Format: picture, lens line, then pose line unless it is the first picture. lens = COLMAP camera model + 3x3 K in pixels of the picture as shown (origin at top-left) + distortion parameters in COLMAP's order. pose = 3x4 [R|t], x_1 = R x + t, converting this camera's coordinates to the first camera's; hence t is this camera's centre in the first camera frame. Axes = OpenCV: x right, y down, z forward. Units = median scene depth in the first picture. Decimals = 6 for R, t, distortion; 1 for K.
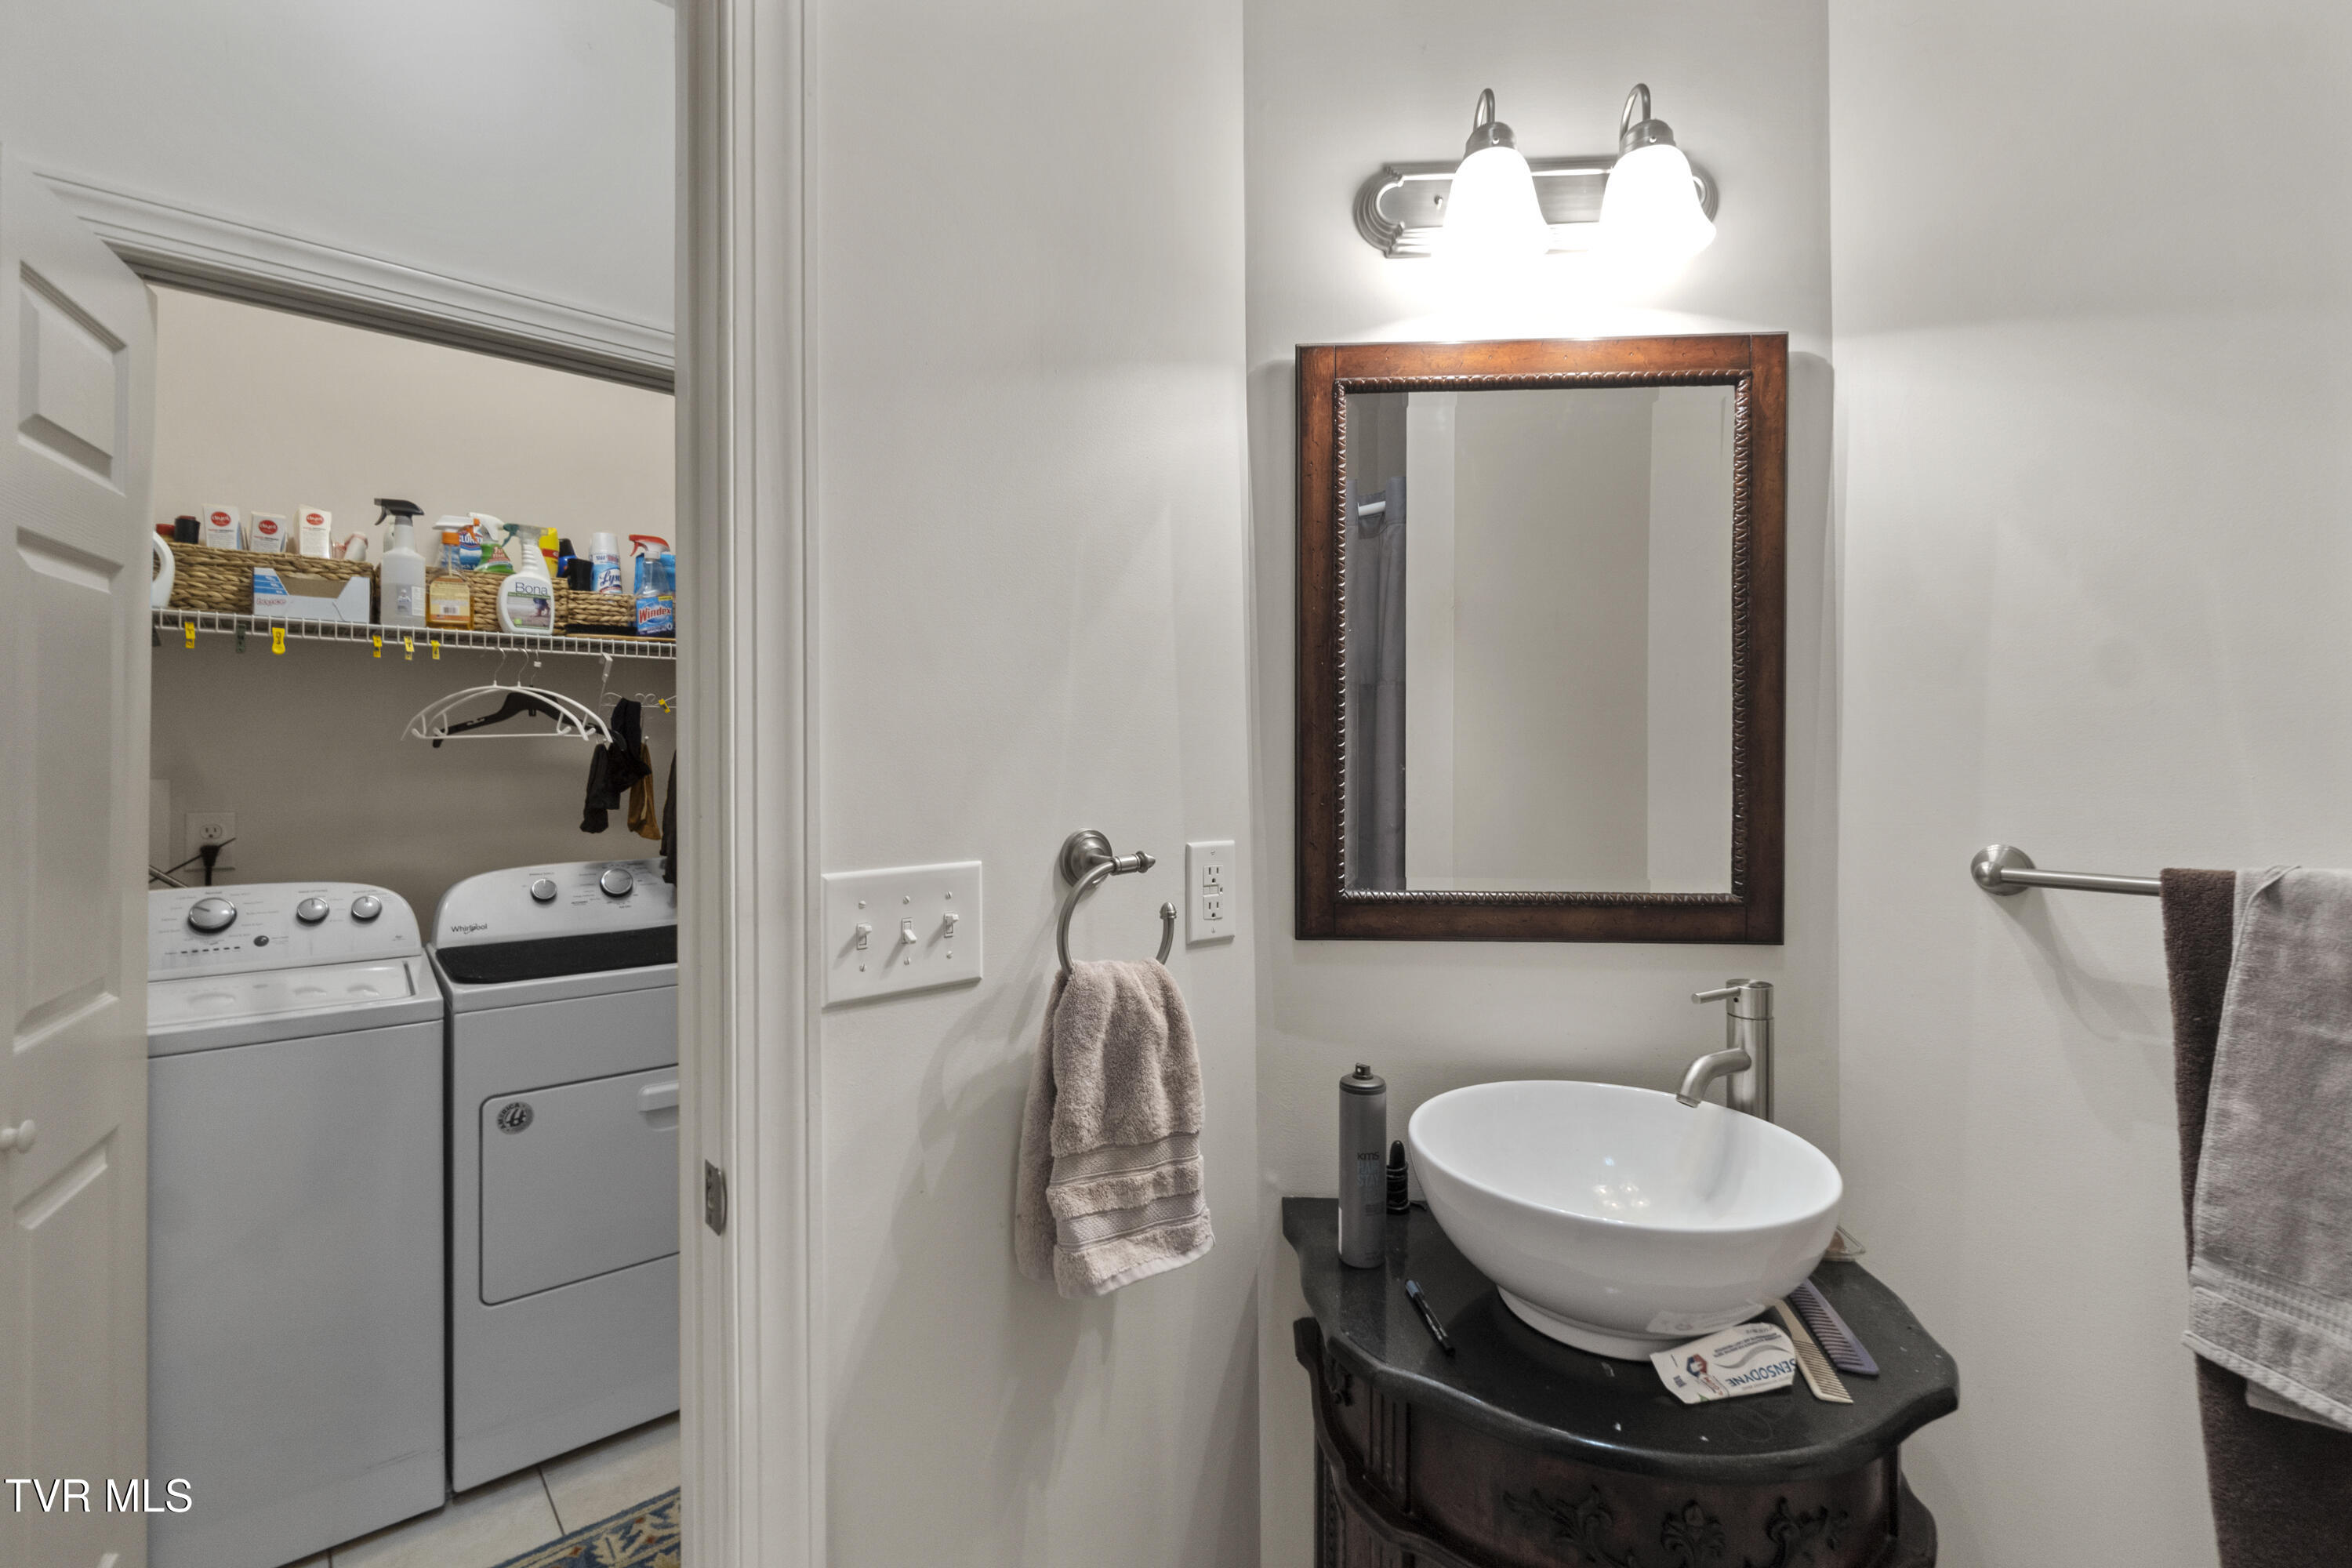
lens RADIAL K [[1016.8, 0, 1178.3], [0, 1016.8, 764.1], [0, 0, 1]] dist [-0.002133, 0.000431]
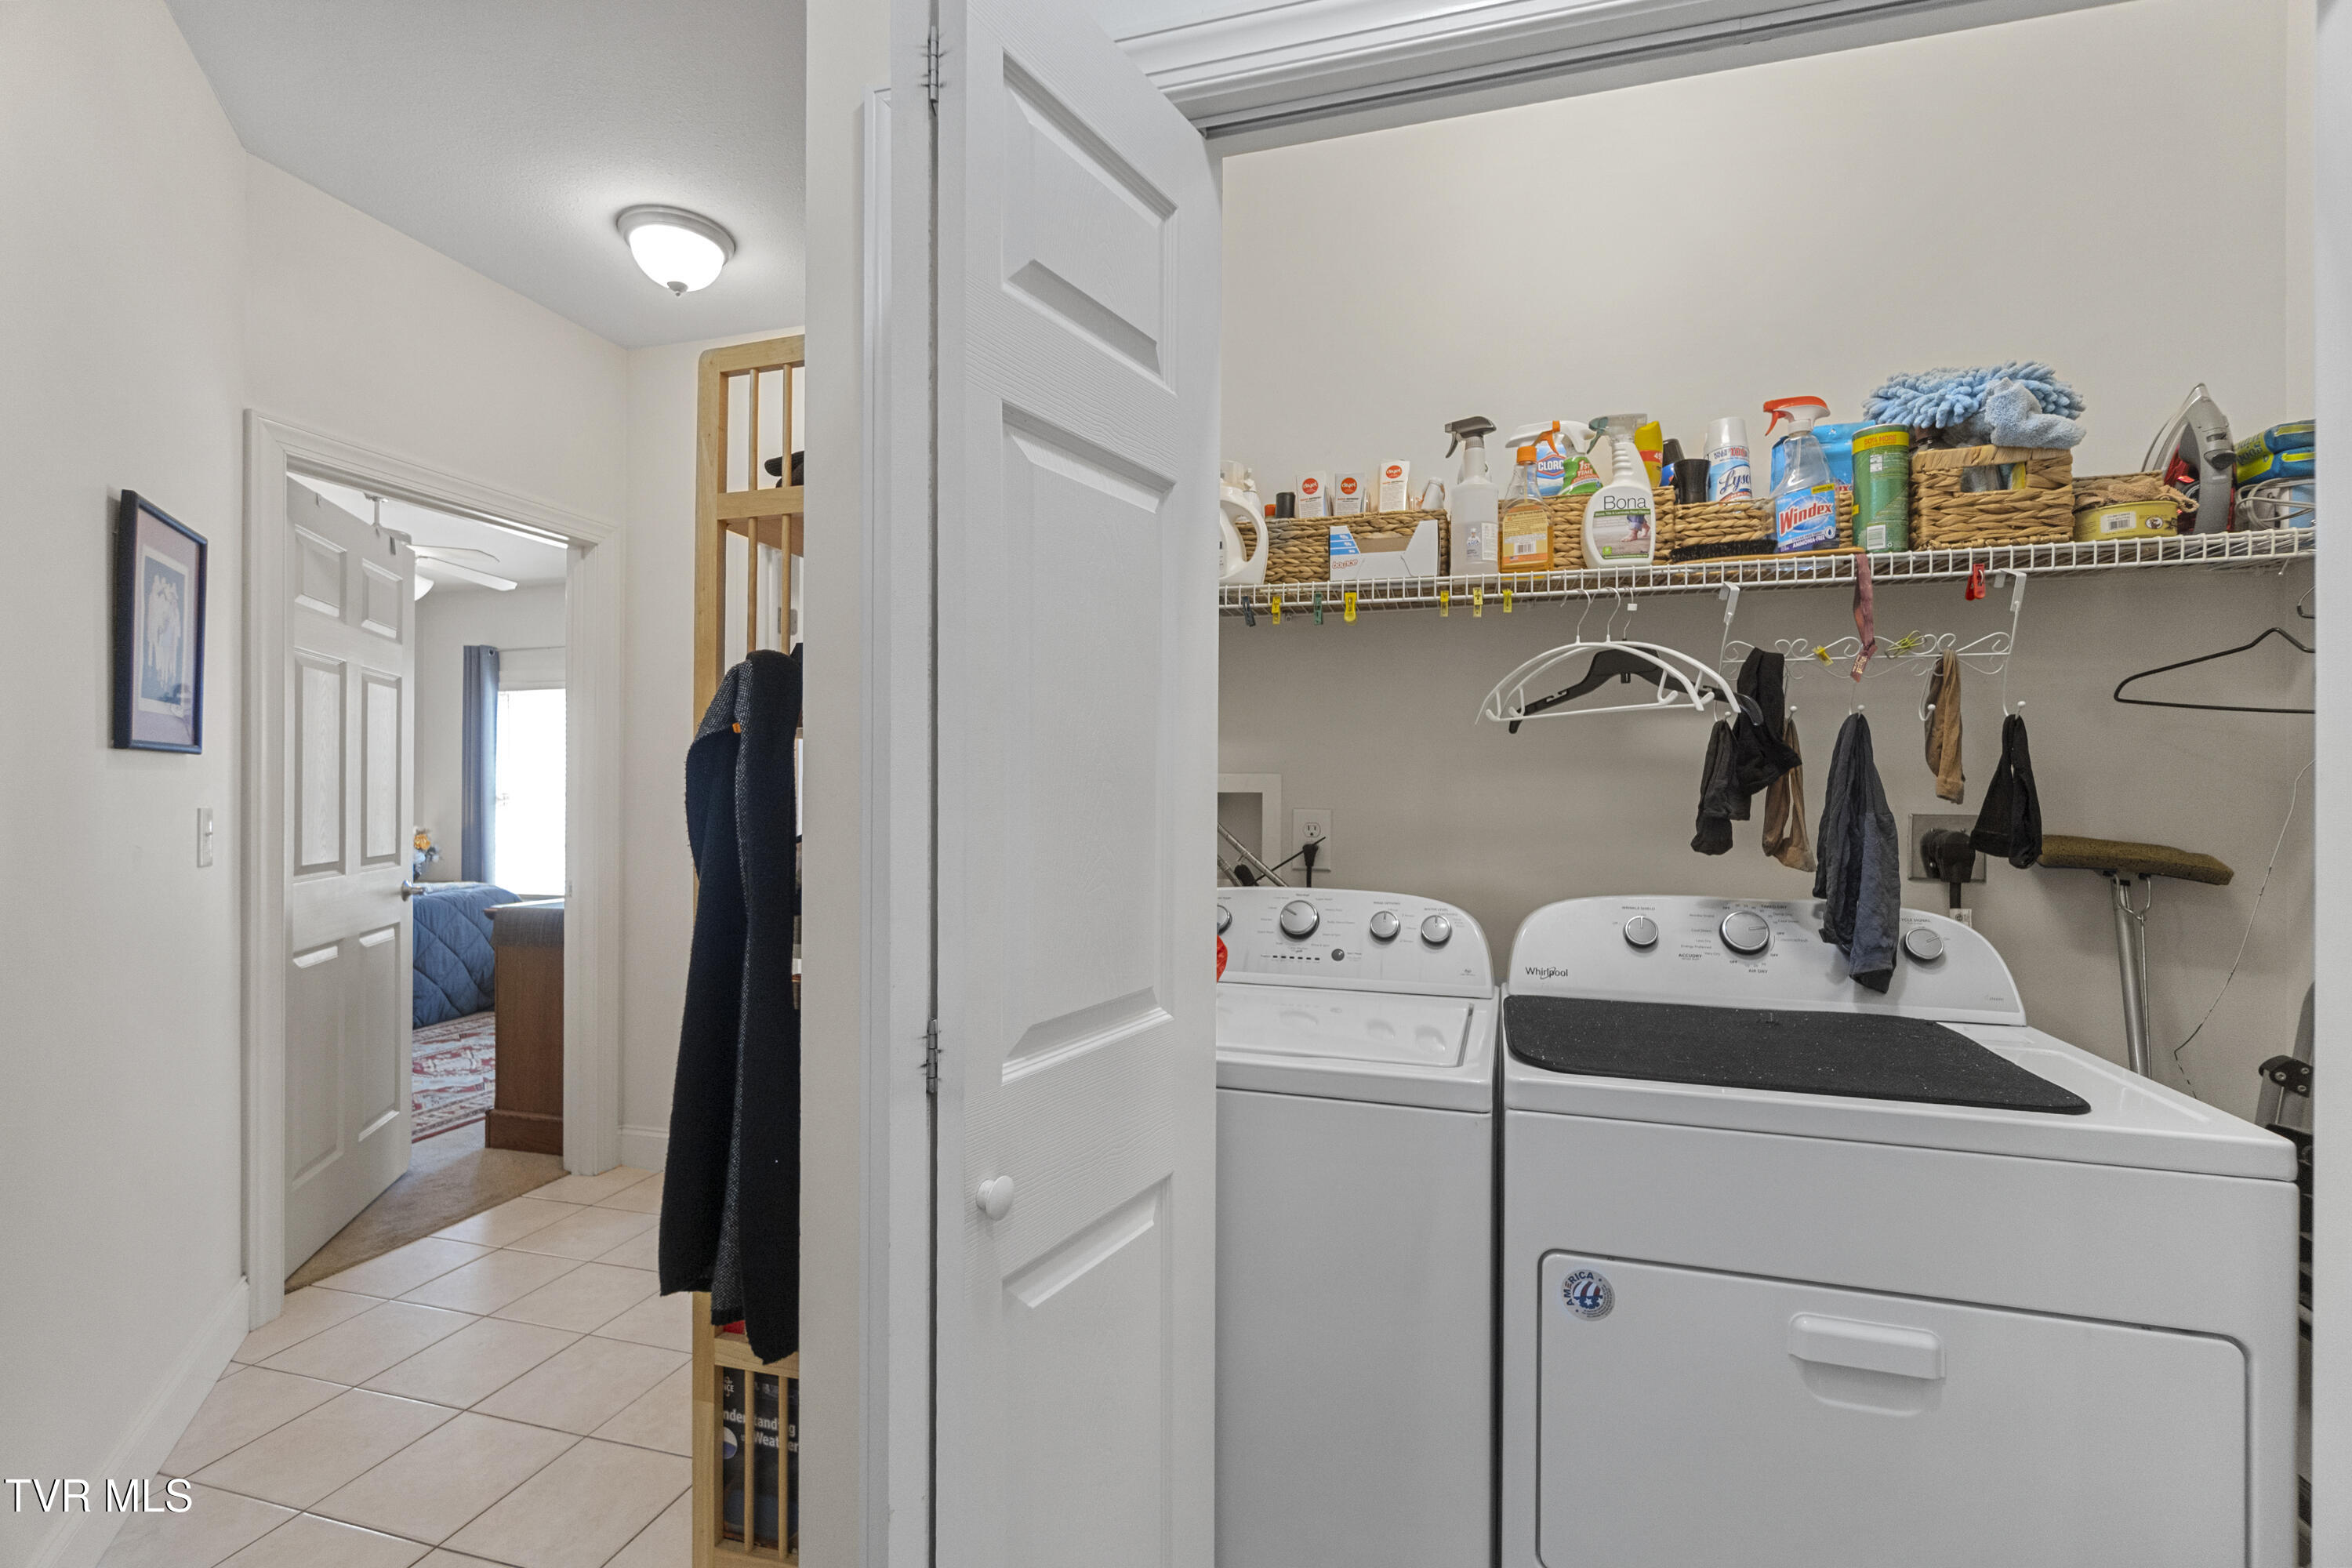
lens RADIAL K [[1015.6, 0, 1171.3], [0, 1015.6, 782.1], [0, 0, 1]] dist [-0.002682, 0.000113]
pose [[0.531884, -0.007135, -0.846787, -0.222520], [-0.007786, 0.999881, -0.013316, 0.035776], [0.846781, 0.013676, 0.531766, 0.385401]]
